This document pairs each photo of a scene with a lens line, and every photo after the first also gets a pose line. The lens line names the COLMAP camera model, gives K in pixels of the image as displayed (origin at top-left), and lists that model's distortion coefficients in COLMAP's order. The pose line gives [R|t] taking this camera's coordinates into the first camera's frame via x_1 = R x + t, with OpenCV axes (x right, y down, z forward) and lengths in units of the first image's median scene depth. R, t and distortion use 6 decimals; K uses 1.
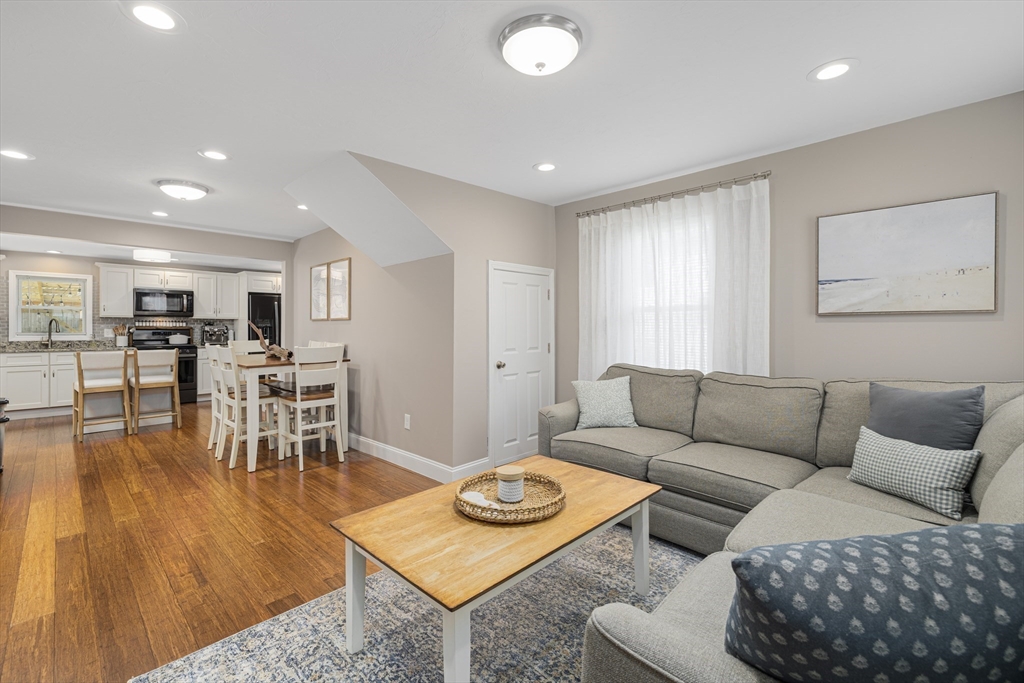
lens RADIAL K [[454.2, 0, 513.2], [0, 454.2, 333.9], [0, 0, 1]] dist [-0.001715, -0.000441]
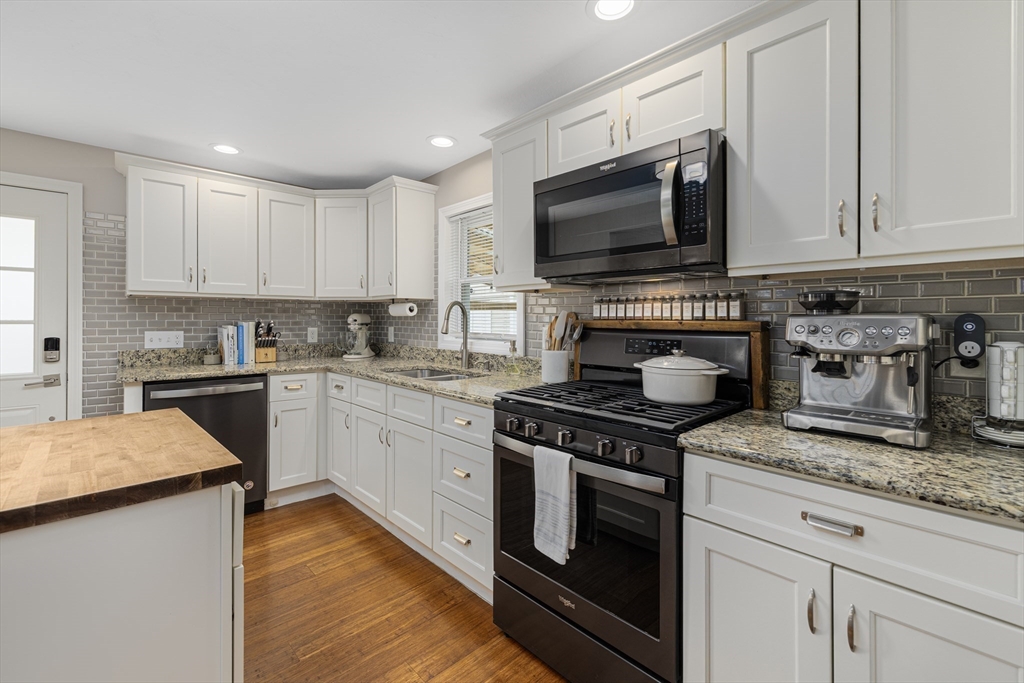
lens RADIAL K [[442.6, 0, 510.4], [0, 442.6, 318.9], [0, 0, 1]] dist [0.001400, 0.000066]
pose [[-0.041858, -0.000767, -0.999123, -0.590793], [-0.013996, 0.999902, -0.000181, -0.017399], [0.999026, 0.013976, -0.041865, 1.054162]]
